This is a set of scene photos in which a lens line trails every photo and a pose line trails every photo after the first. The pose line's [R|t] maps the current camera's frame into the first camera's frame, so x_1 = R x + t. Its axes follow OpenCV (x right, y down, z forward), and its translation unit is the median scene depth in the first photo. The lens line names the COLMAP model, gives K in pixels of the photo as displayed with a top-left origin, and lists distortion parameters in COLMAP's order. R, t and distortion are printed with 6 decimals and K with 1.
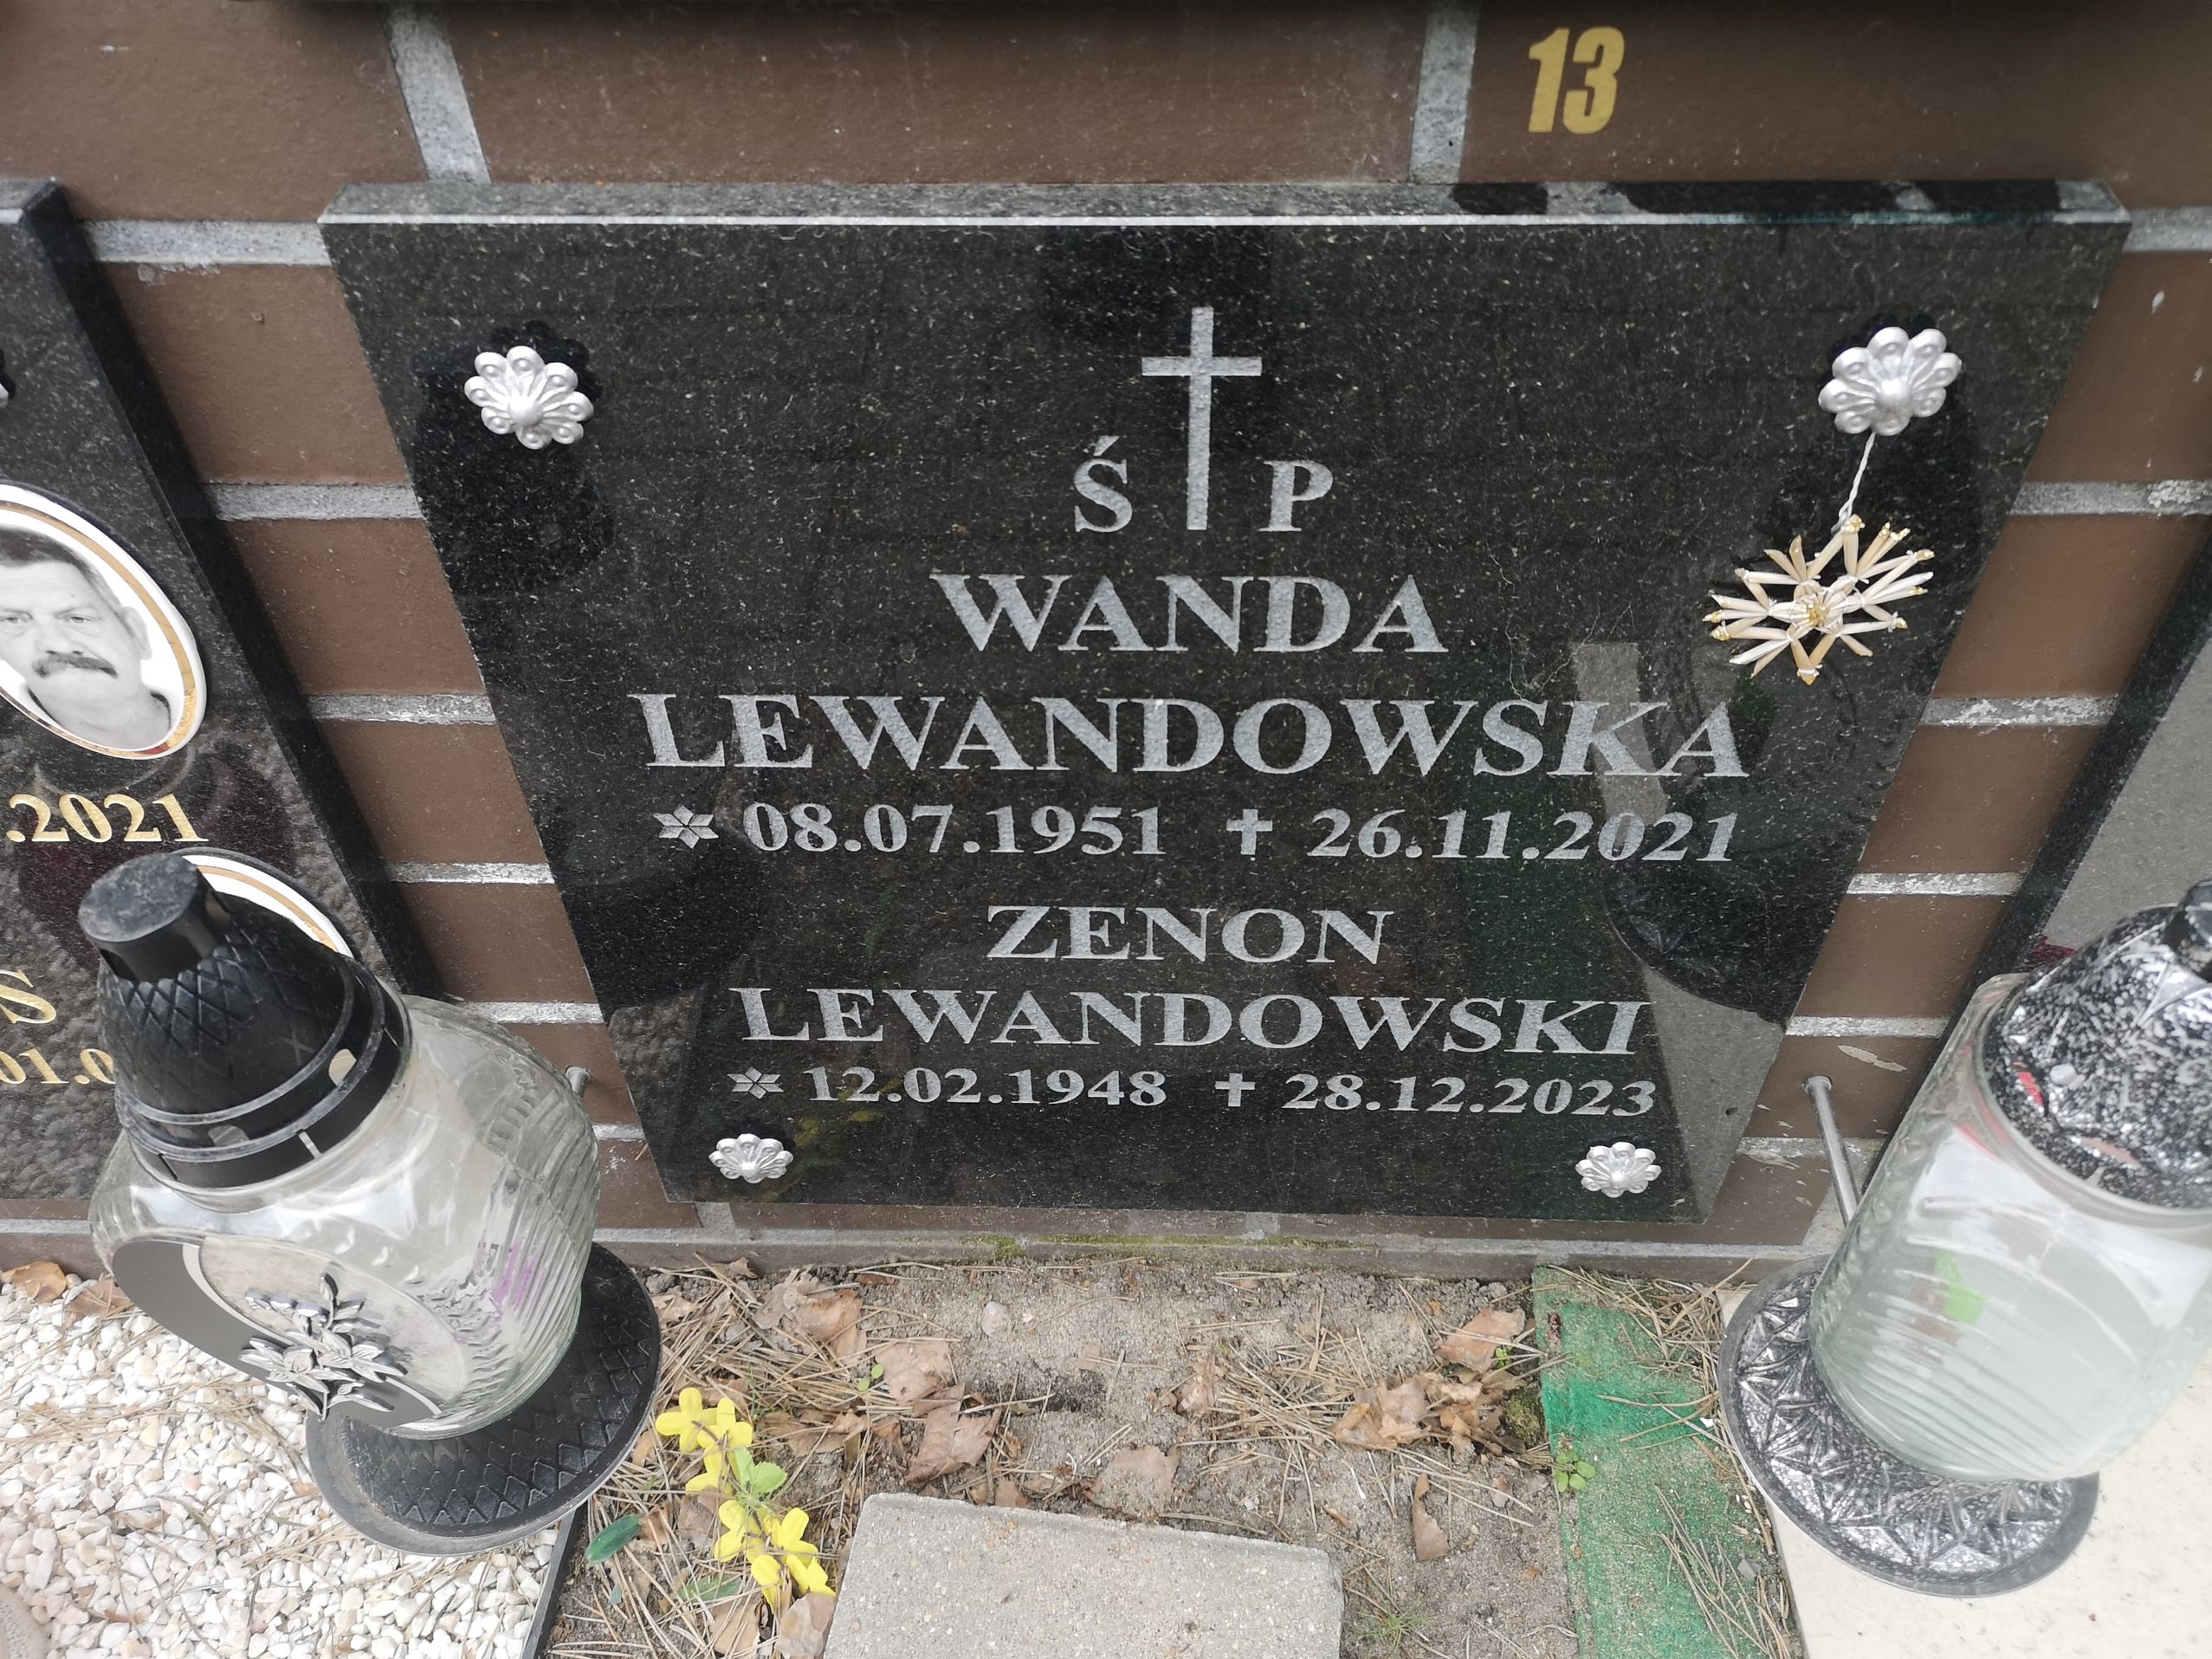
lens RADIAL K [[1720.3, 0, 1131.9], [0, 1720.3, 812.3], [0, 0, 1]] dist [0.034127, -0.050634]
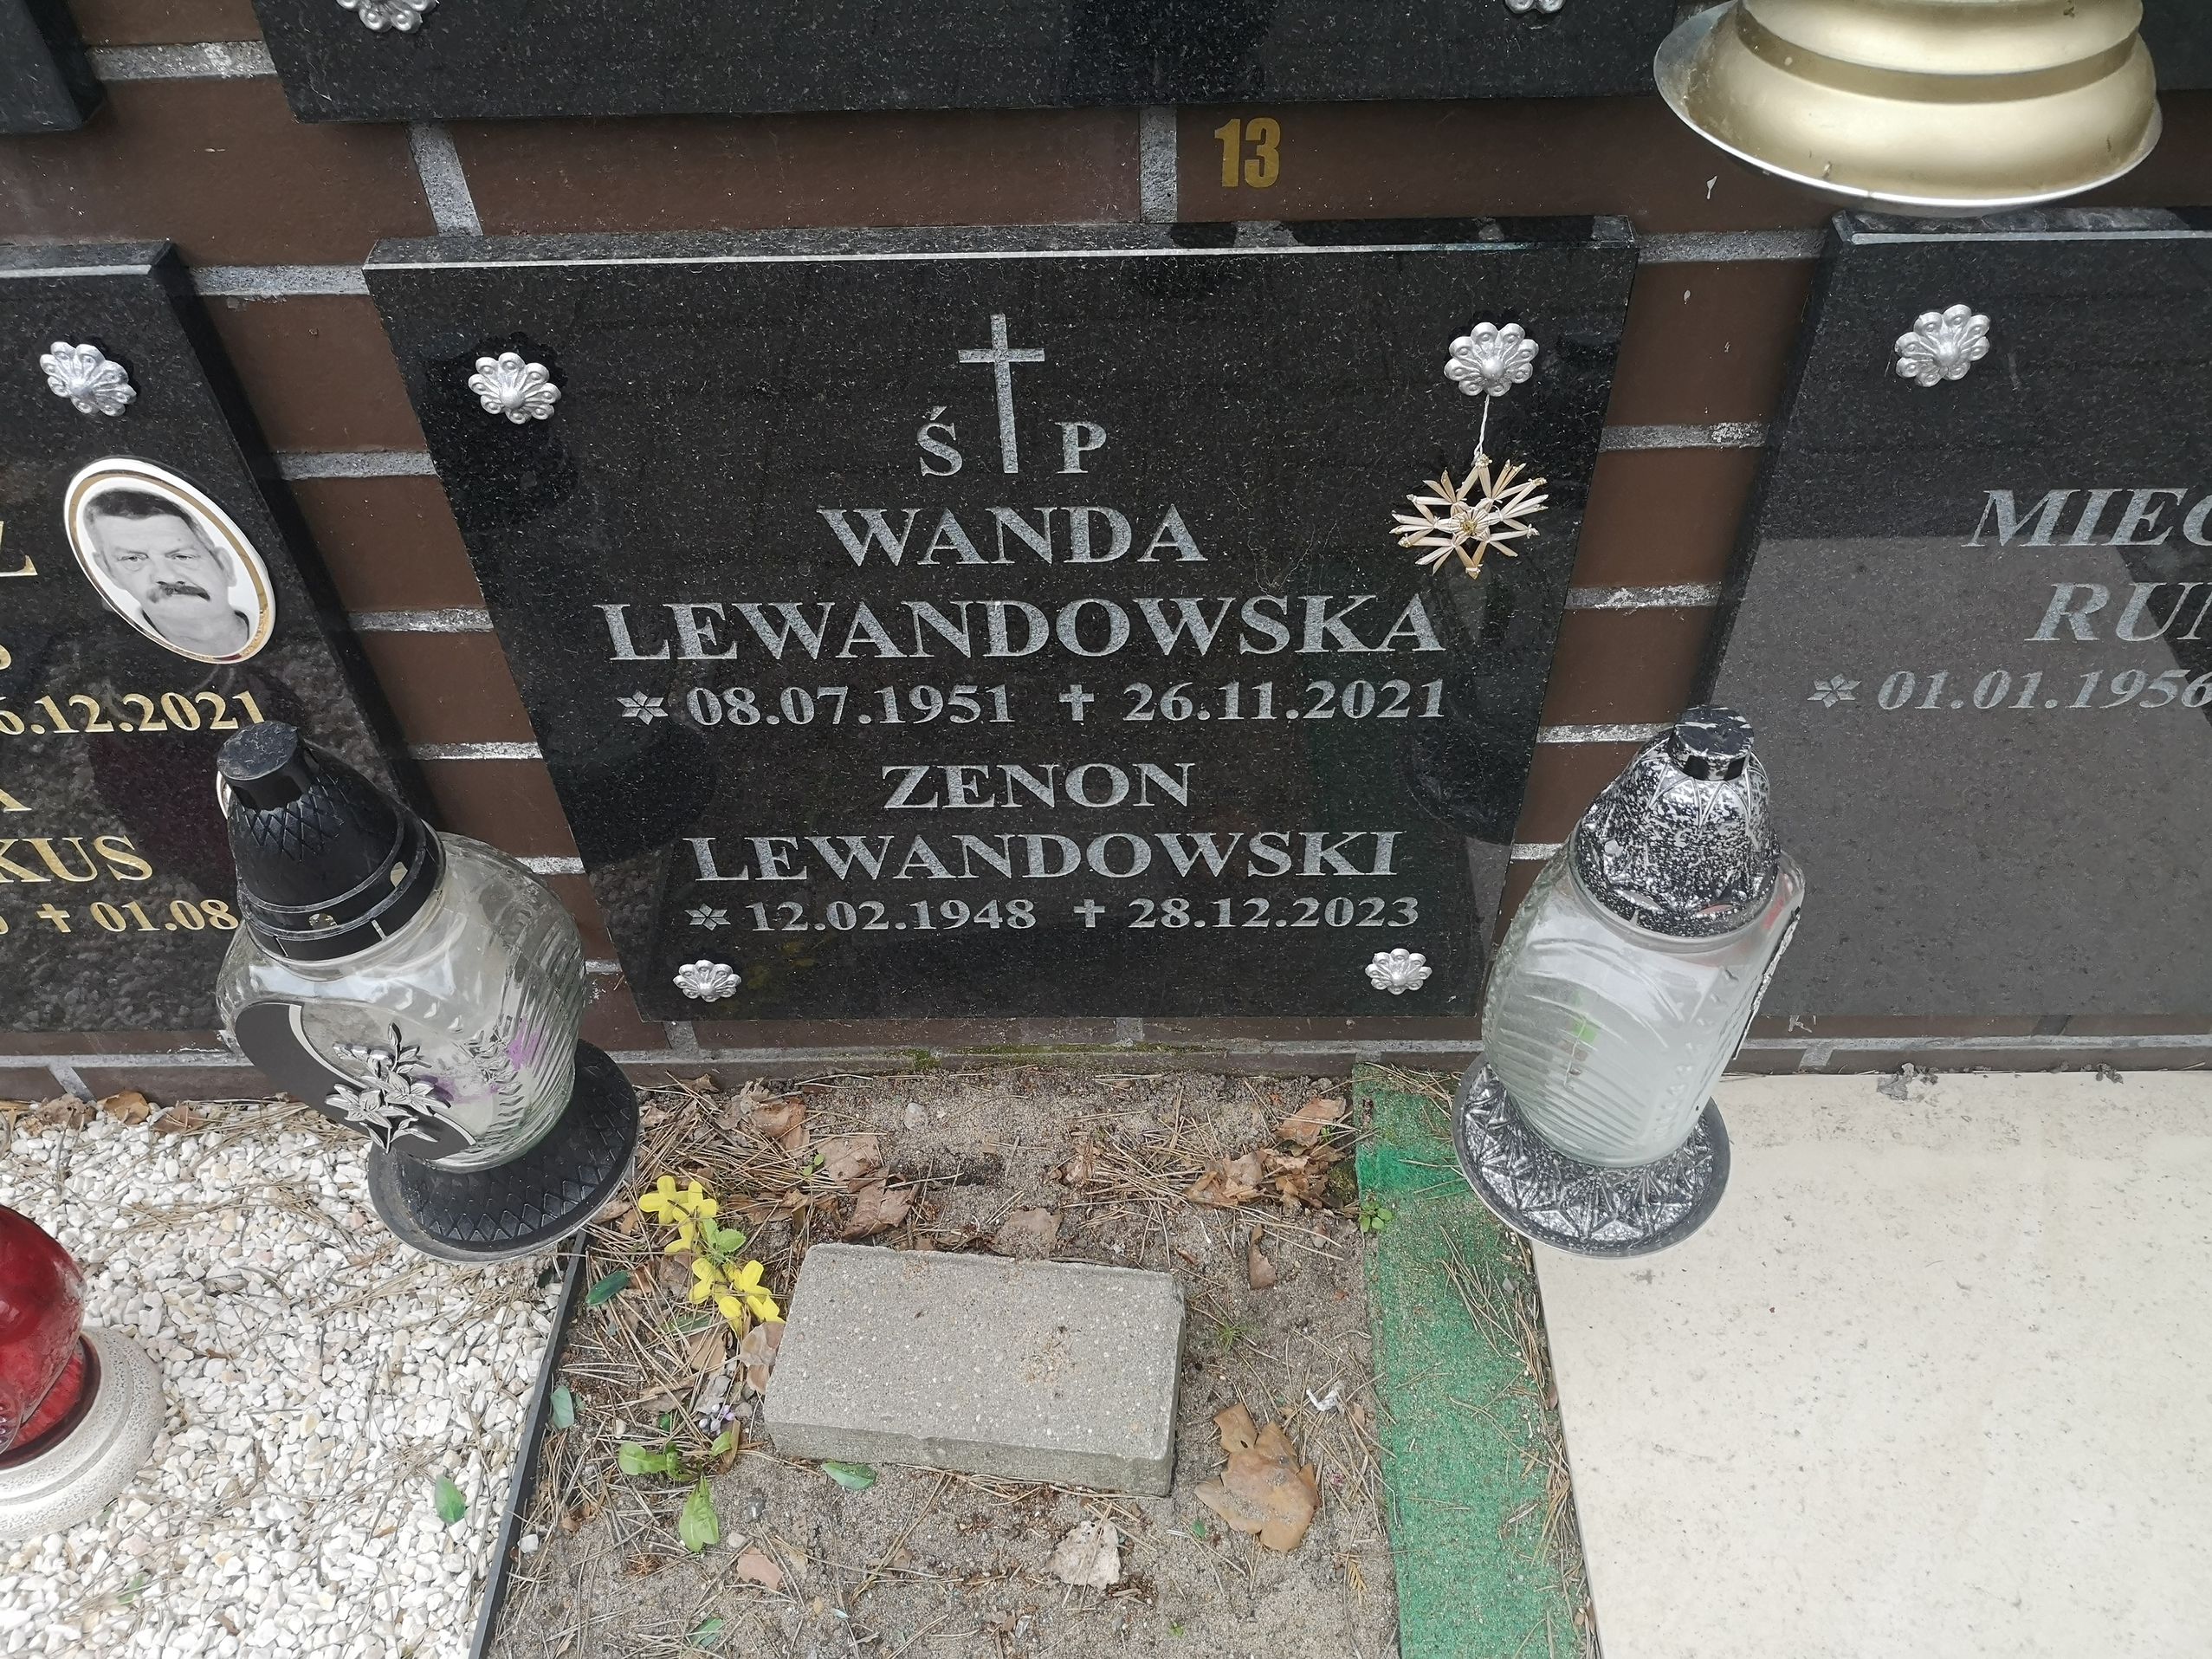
lens RADIAL K [[1720.3, 0, 1087.5], [0, 1720.3, 813.4], [0, 0, 1]] dist [0.034127, -0.050634]
pose [[0.999752, -0.020013, -0.009796, 0.089345], [0.020538, 0.998170, 0.056871, 0.021836], [0.008640, -0.057058, 0.998333, -0.304037]]
